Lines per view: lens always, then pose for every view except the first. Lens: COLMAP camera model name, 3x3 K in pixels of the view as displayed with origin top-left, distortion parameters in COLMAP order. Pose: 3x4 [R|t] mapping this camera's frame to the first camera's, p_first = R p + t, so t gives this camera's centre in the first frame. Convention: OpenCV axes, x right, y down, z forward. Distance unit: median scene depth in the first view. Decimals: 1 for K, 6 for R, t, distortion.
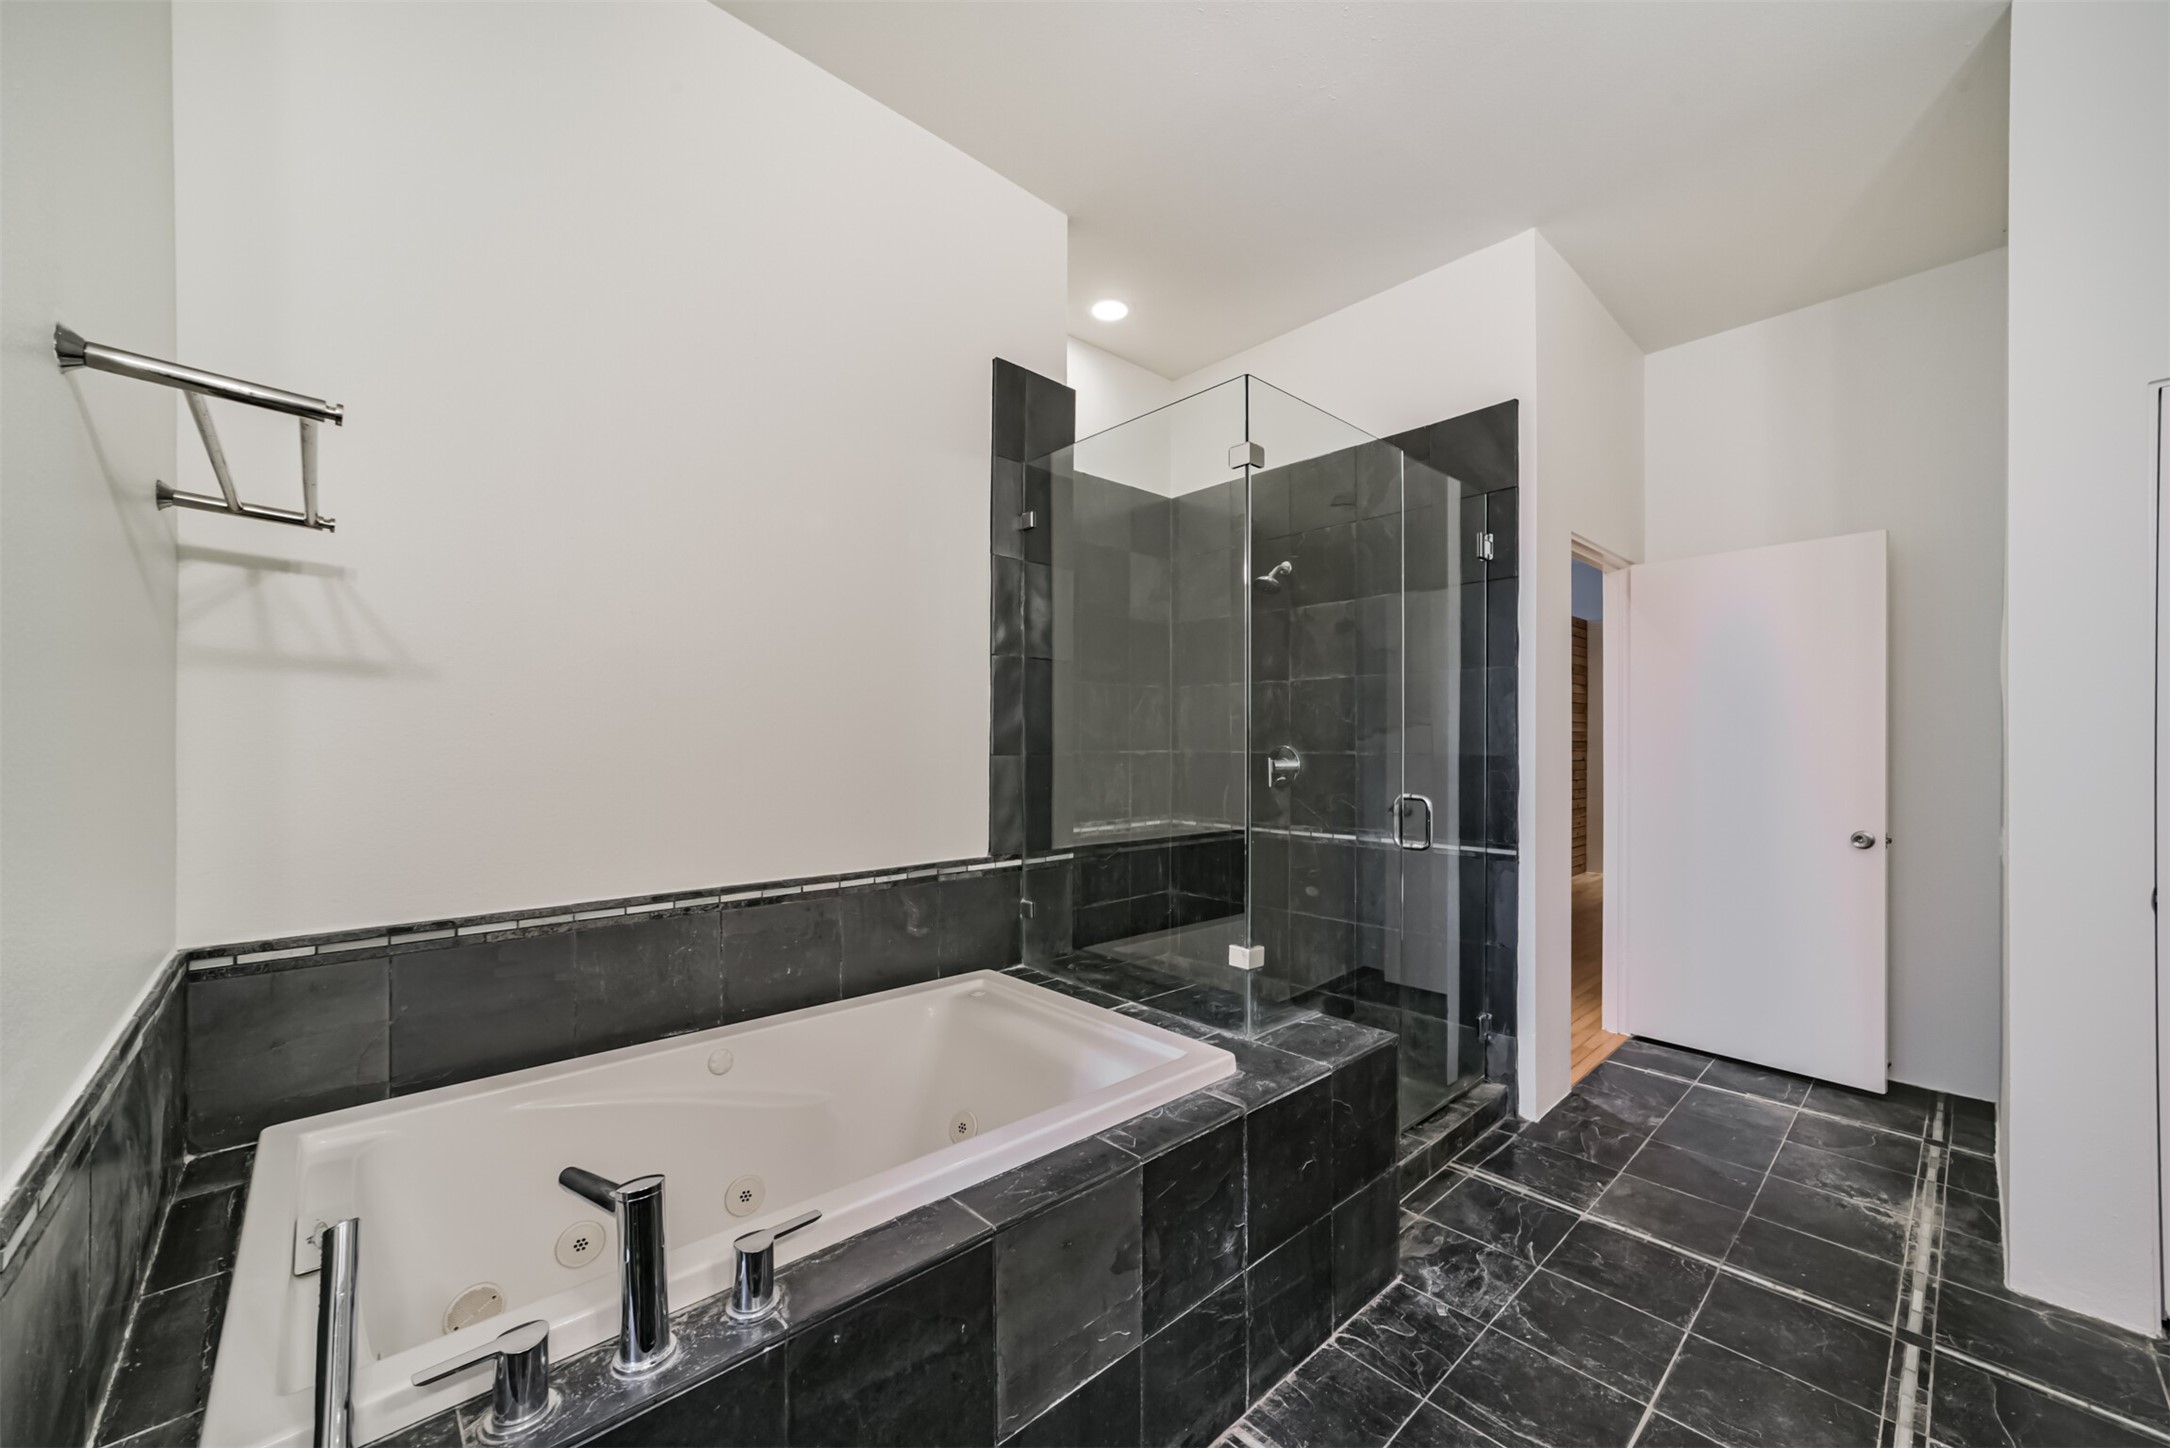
lens RADIAL K [[836.1, 0, 1083.5], [0, 836.1, 738.1], [0, 0, 1]] dist [-0.012966, 0.000192]
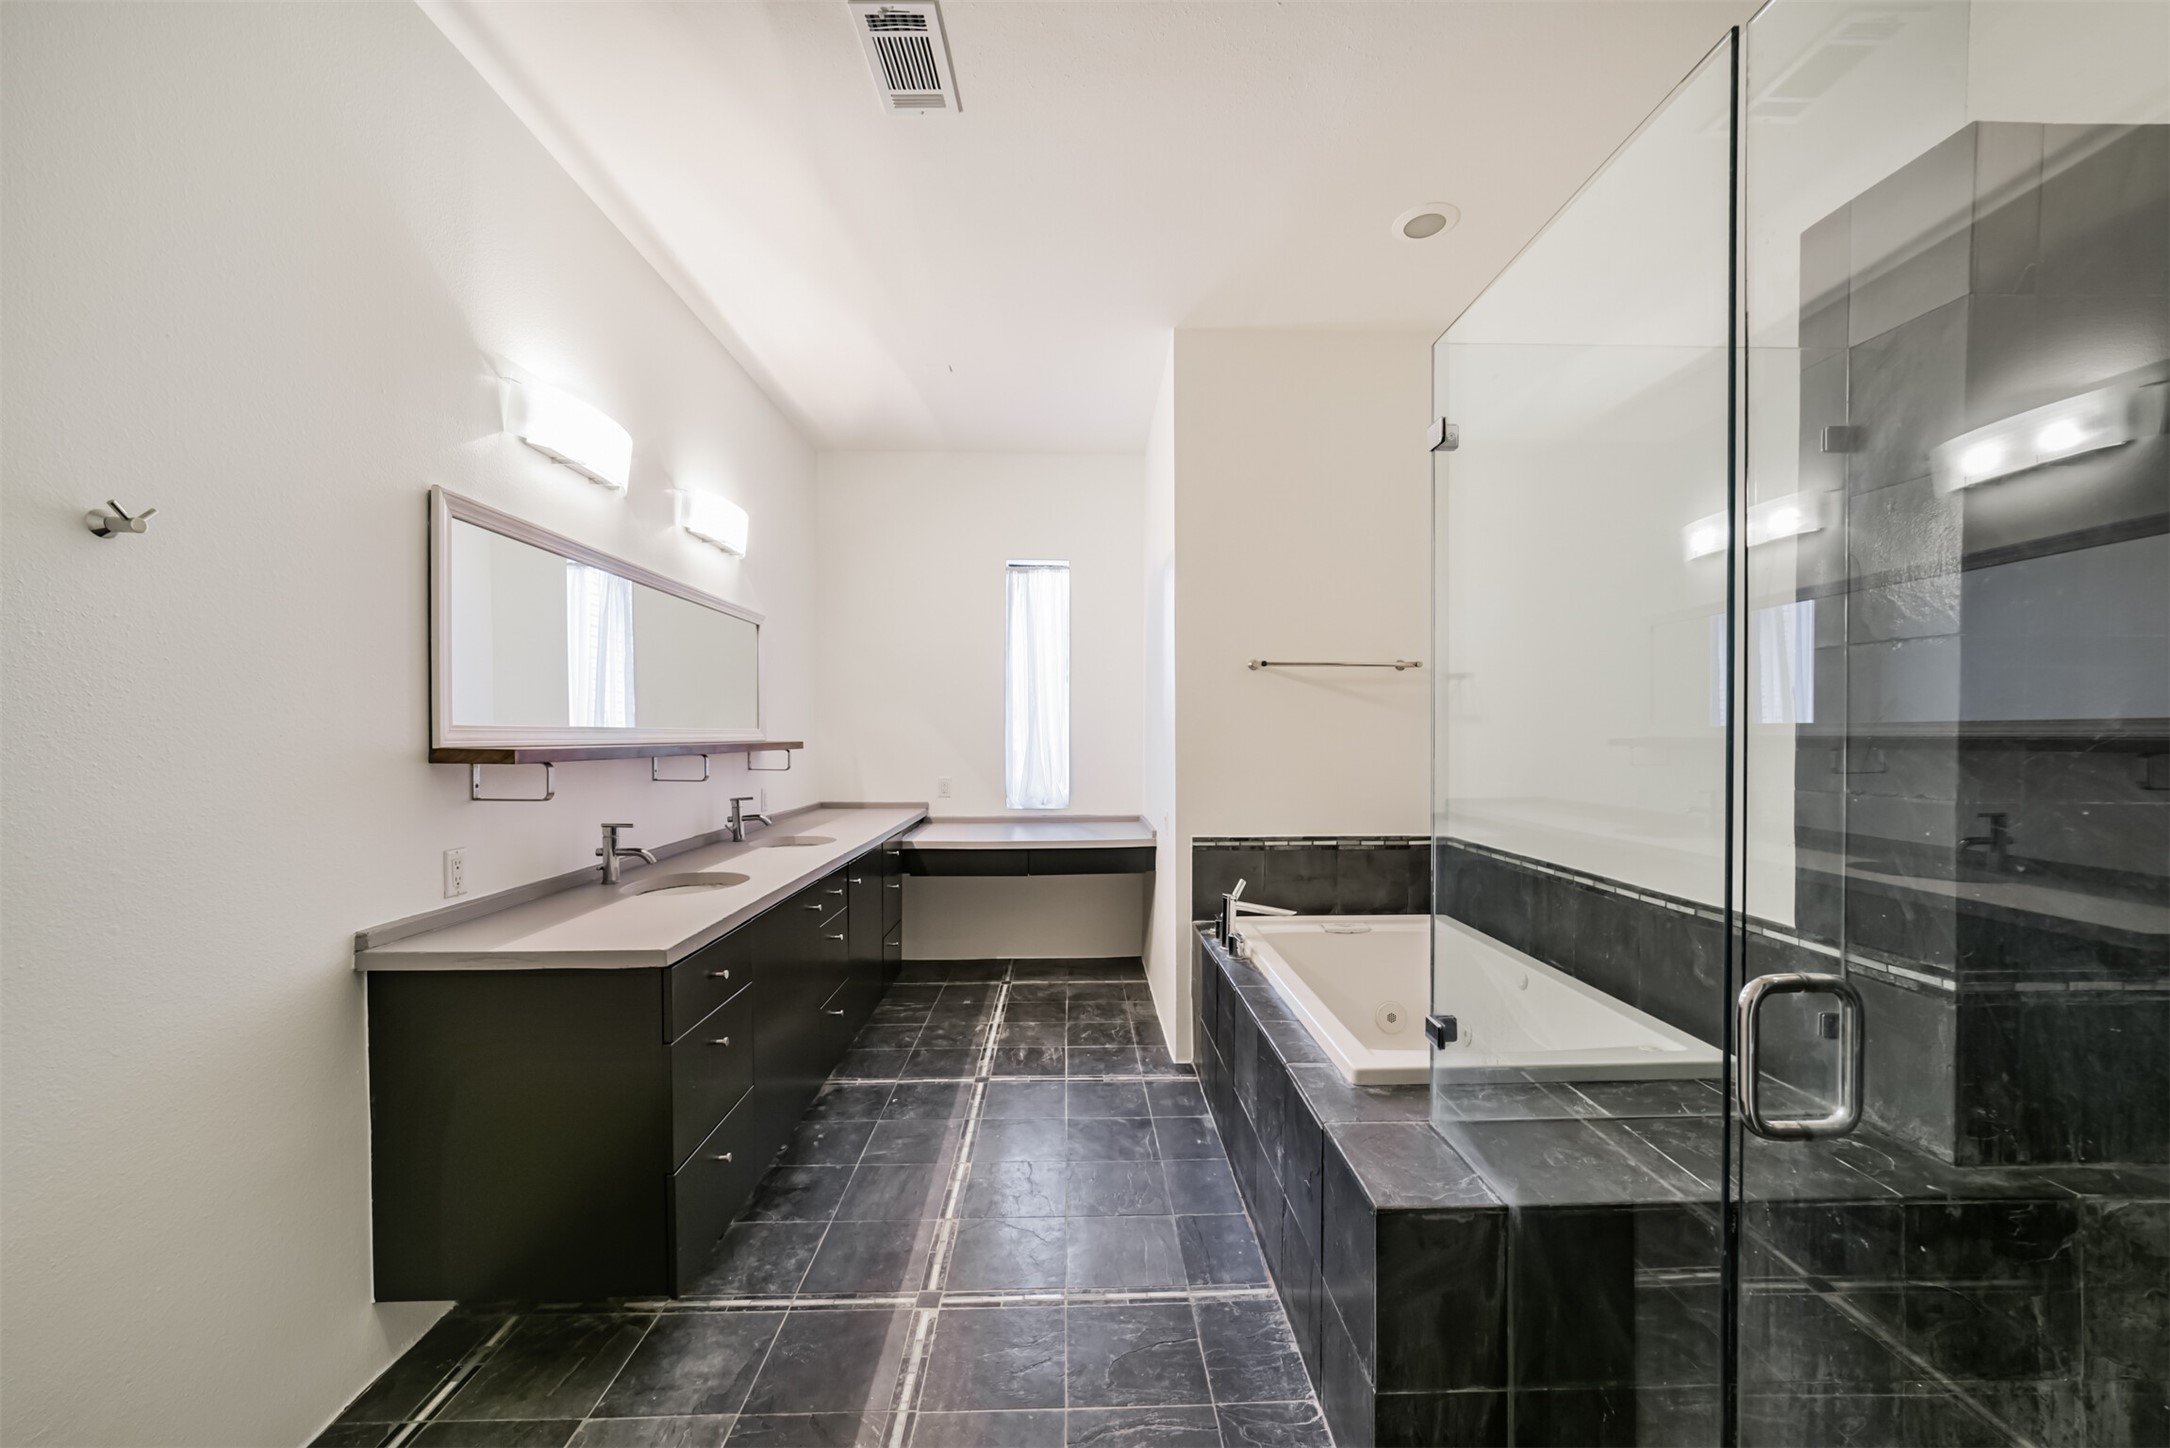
lens RADIAL K [[836.1, 0, 1083.5], [0, 836.1, 738.1], [0, 0, 1]] dist [-0.012966, 0.000192]
pose [[-0.662880, 0.007840, -0.748684, 0.968774], [0.008102, 0.999962, 0.003299, -0.036081], [0.748682, -0.003879, -0.662918, 1.172831]]
